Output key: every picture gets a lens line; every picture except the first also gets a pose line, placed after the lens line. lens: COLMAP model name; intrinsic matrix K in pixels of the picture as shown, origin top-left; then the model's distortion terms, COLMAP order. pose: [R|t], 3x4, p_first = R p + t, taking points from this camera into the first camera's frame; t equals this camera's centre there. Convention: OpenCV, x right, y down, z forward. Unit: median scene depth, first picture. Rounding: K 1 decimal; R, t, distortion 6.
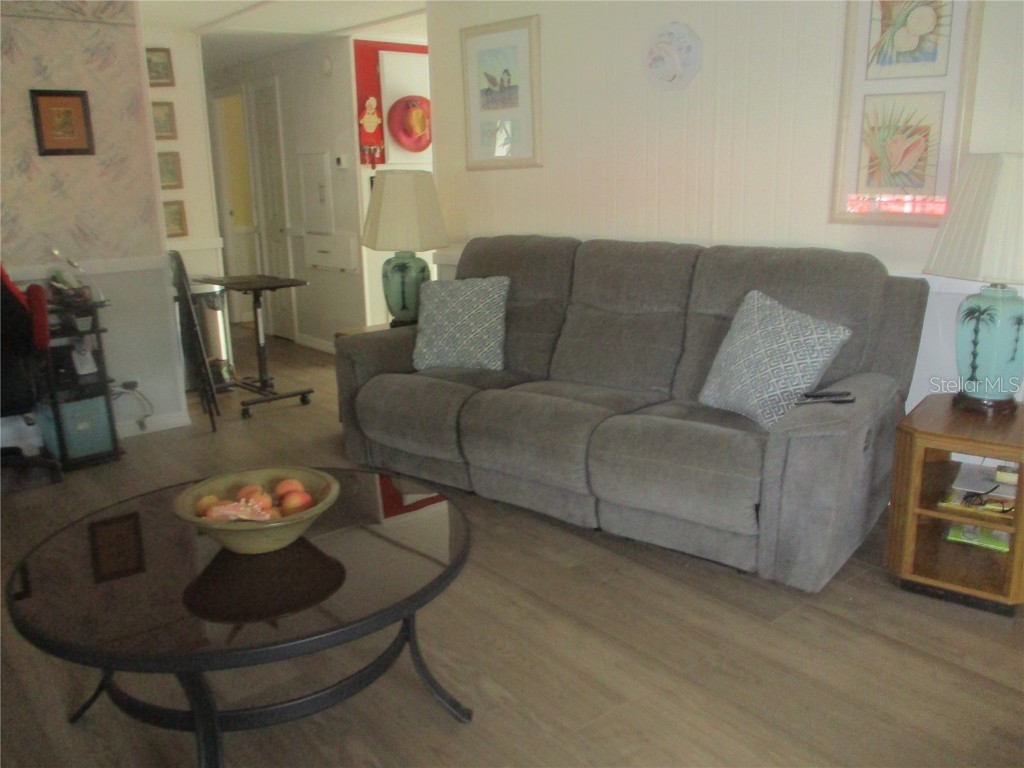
lens RADIAL K [[872.1, 0, 517.0], [0, 872.1, 375.4], [0, 0, 1]] dist [-0.023760, 0.007910]
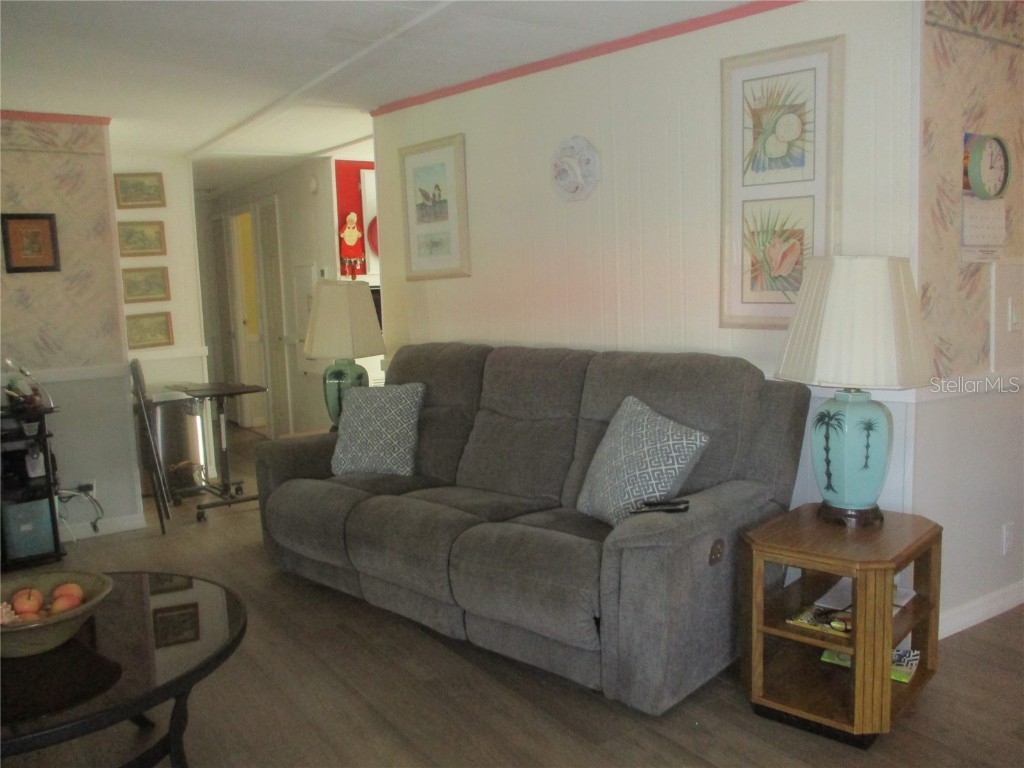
lens RADIAL K [[872.1, 0, 524.9], [0, 872.1, 370.3], [0, 0, 1]] dist [-0.023760, 0.007910]
pose [[0.995941, -0.006685, -0.089756, 0.216572], [-0.004562, 0.992207, -0.124518, -0.002446], [0.089889, 0.124422, 0.988149, 0.007189]]
